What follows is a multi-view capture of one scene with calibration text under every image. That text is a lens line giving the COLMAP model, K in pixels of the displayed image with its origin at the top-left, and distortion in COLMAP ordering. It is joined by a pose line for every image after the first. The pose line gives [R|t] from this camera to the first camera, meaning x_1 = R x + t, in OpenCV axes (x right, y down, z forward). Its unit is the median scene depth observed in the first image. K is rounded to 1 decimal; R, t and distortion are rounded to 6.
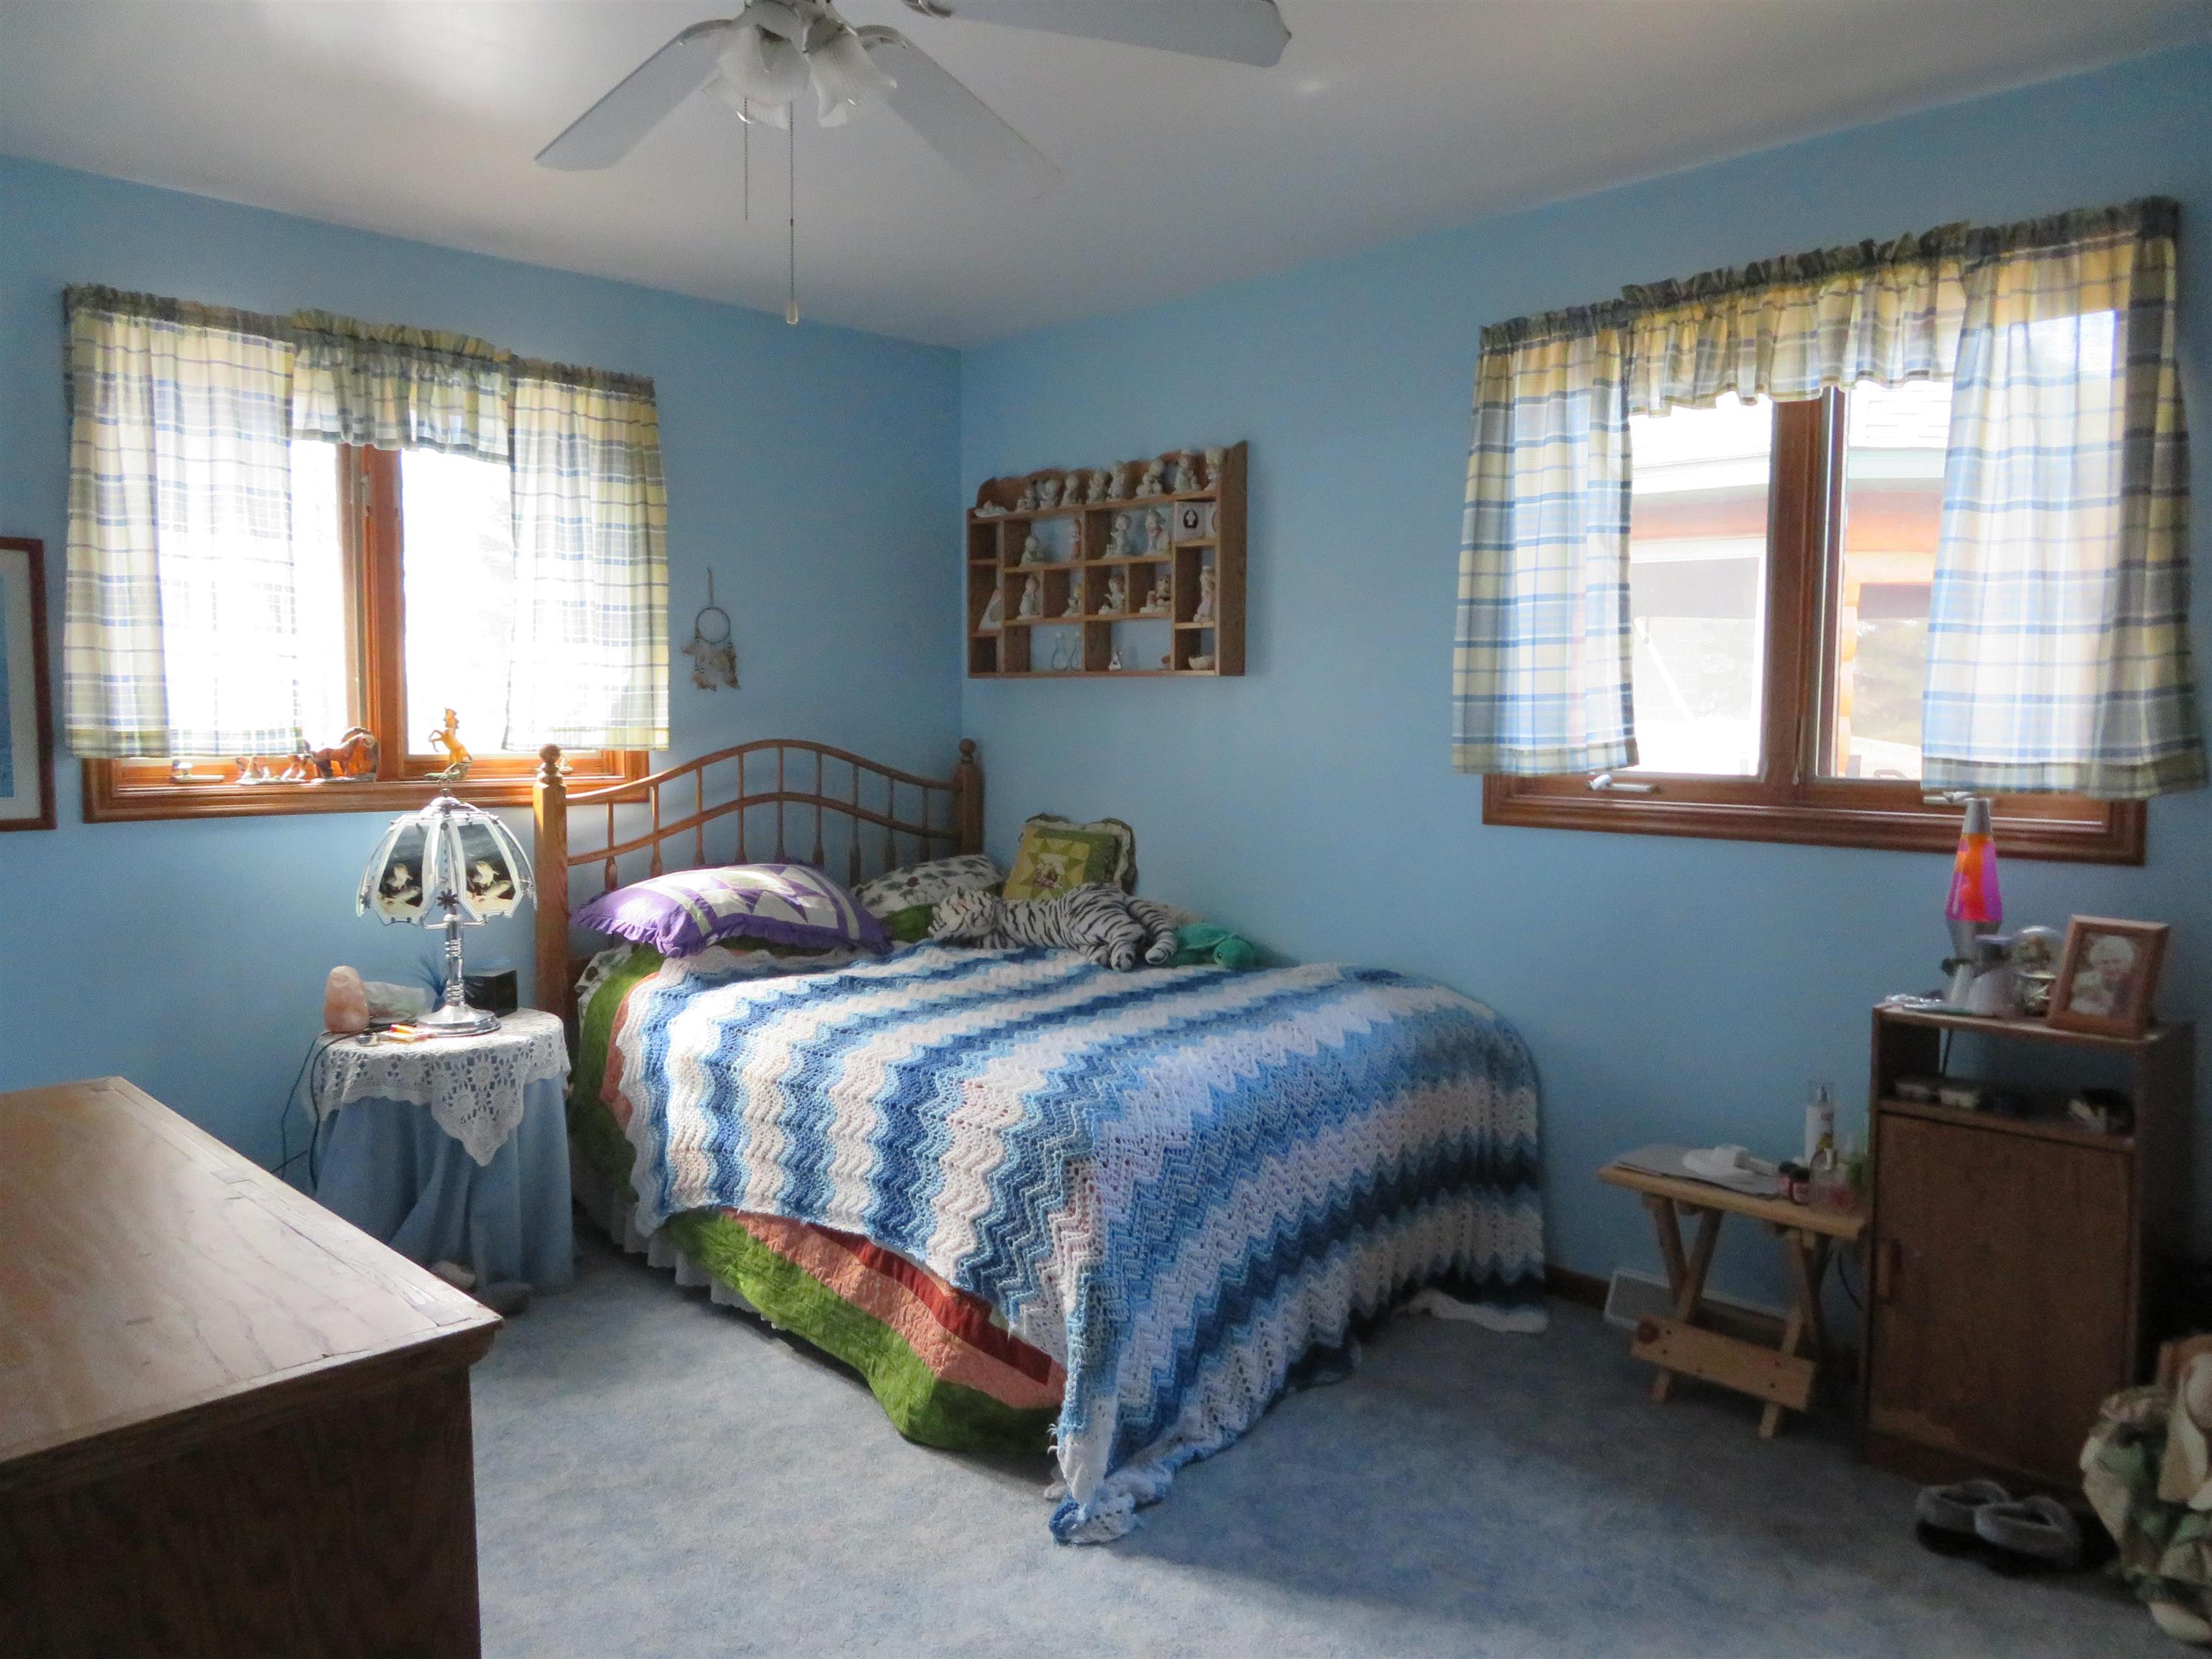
lens RADIAL K [[1592.6, 0, 1106.0], [0, 1592.6, 829.5], [0, 0, 1]] dist [-0.006193, 0.005339]
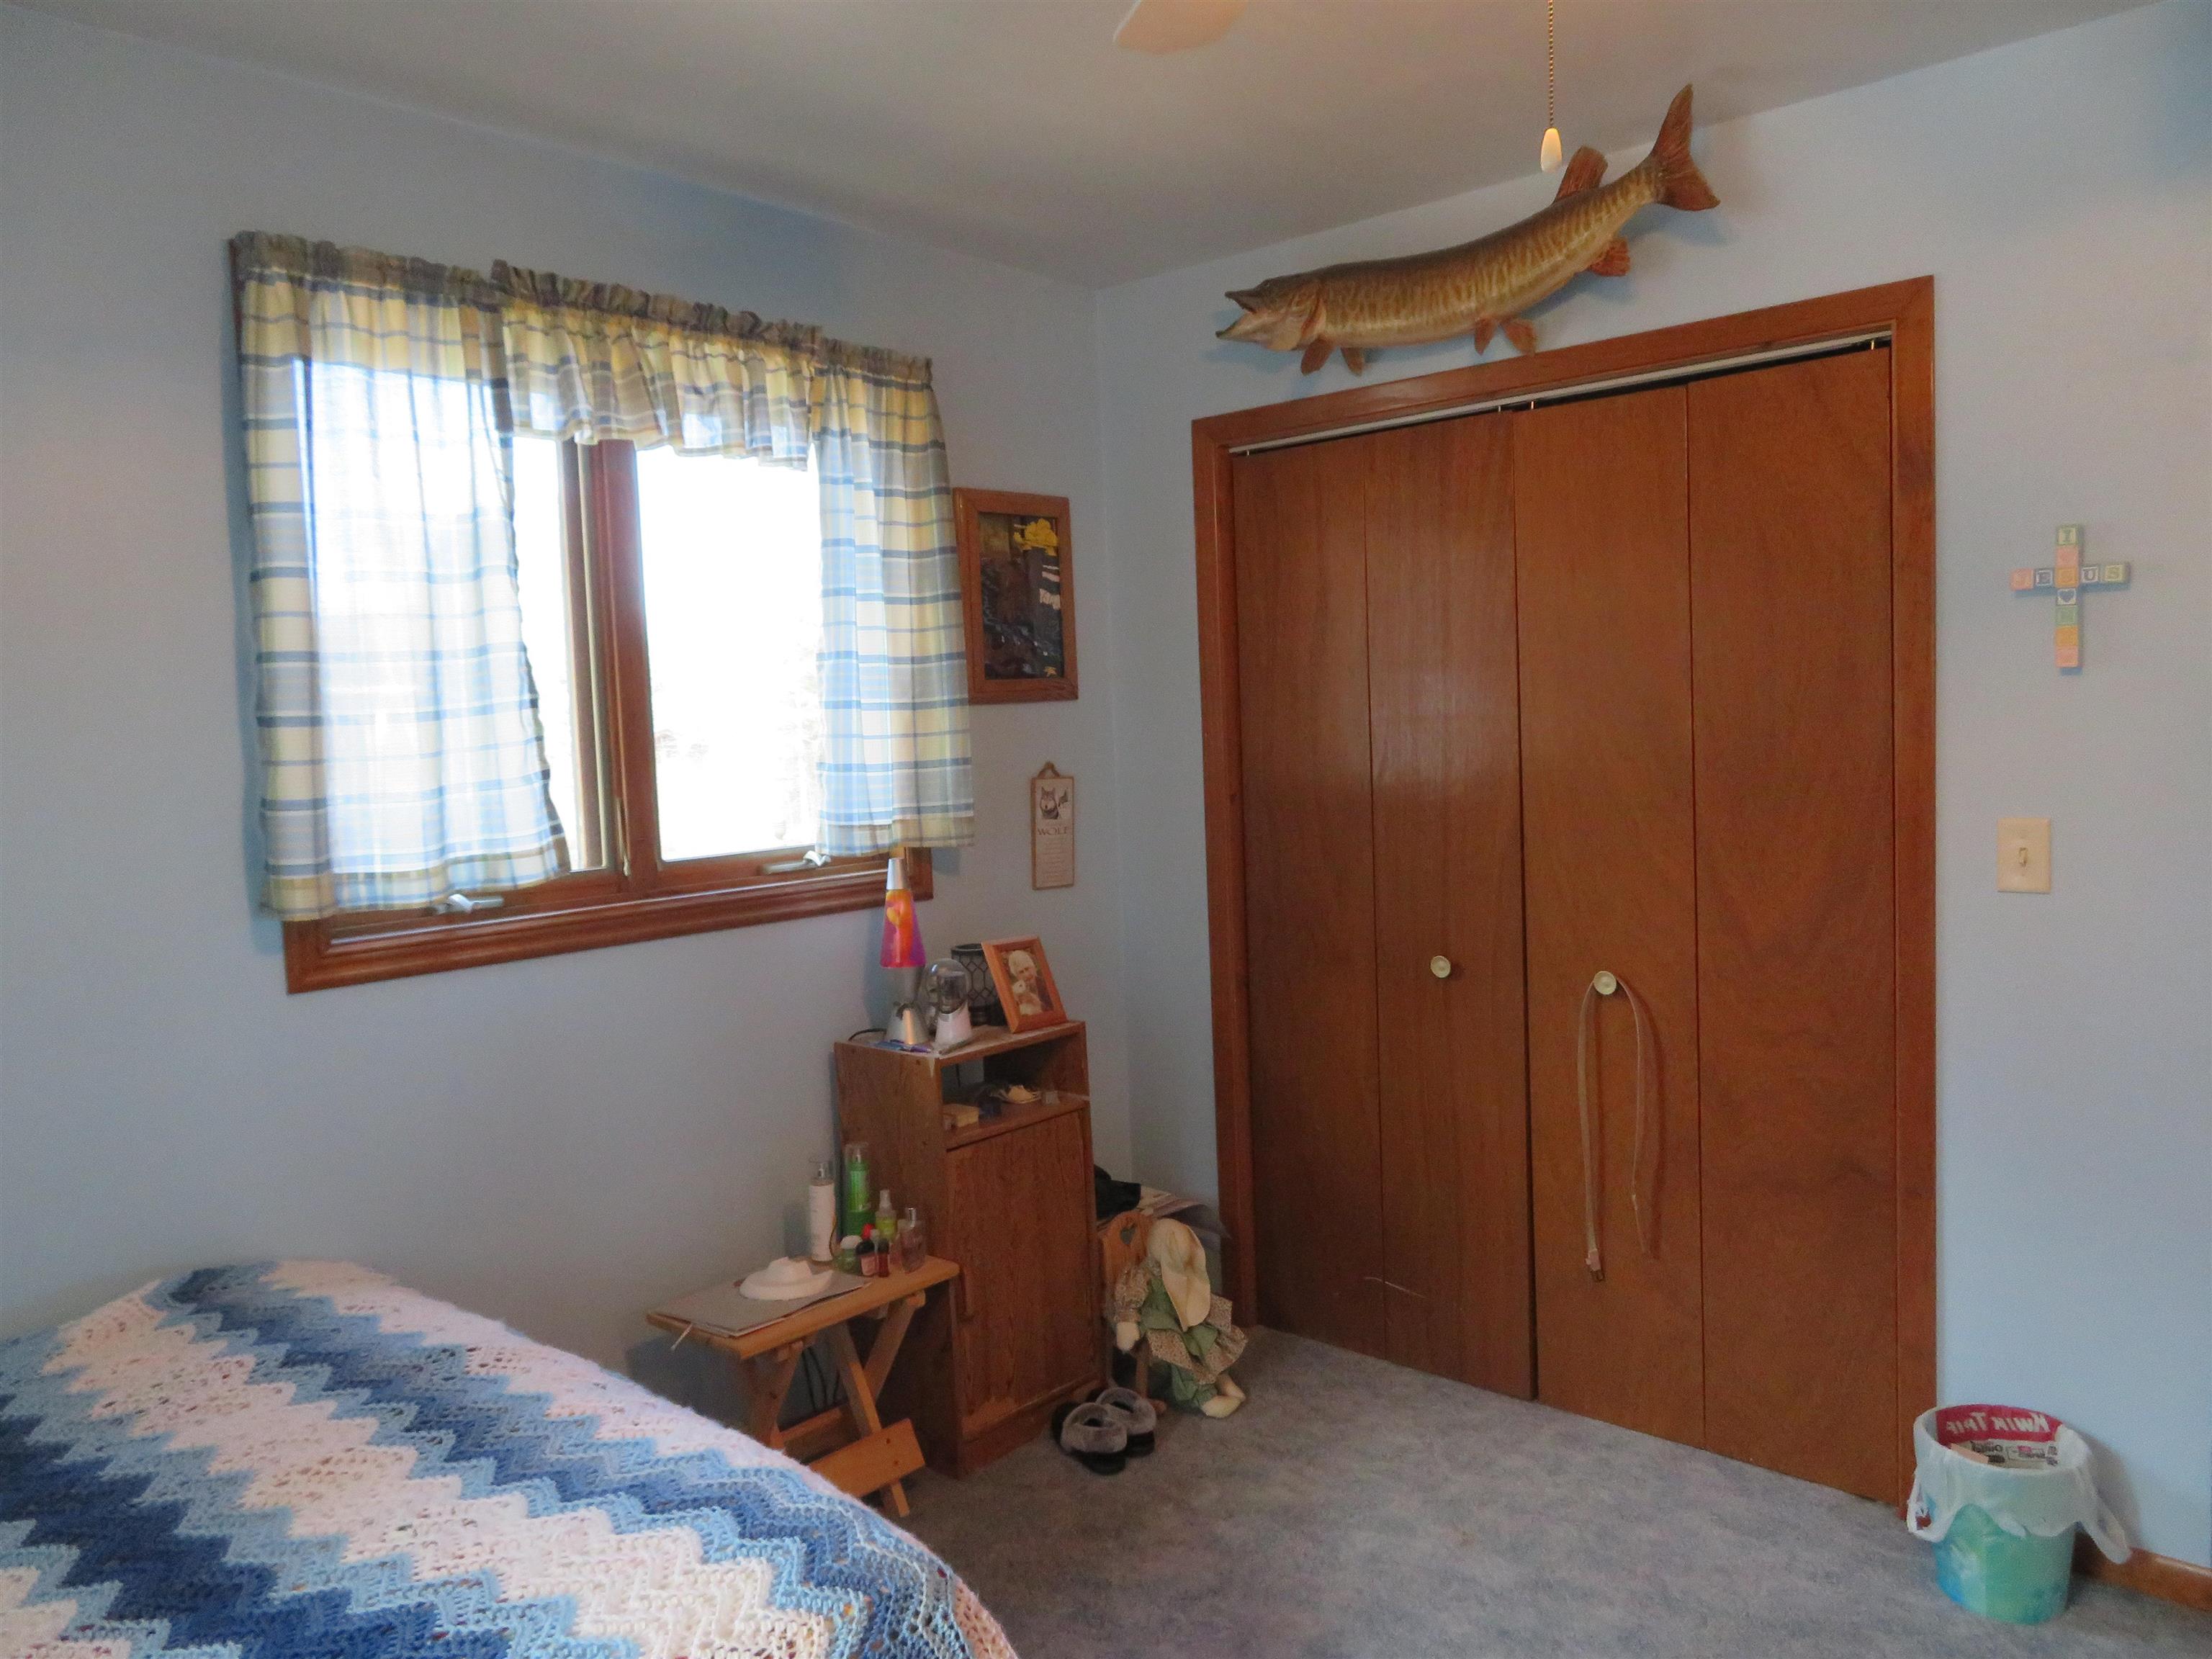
lens RADIAL K [[1592.6, 0, 1106.0], [0, 1592.6, 829.5], [0, 0, 1]] dist [-0.006193, 0.005339]
pose [[-0.075784, -0.072511, 0.994484, -0.507529], [0.113951, 0.990188, 0.080882, -0.099169], [-0.990592, 0.119452, -0.066778, 0.822416]]
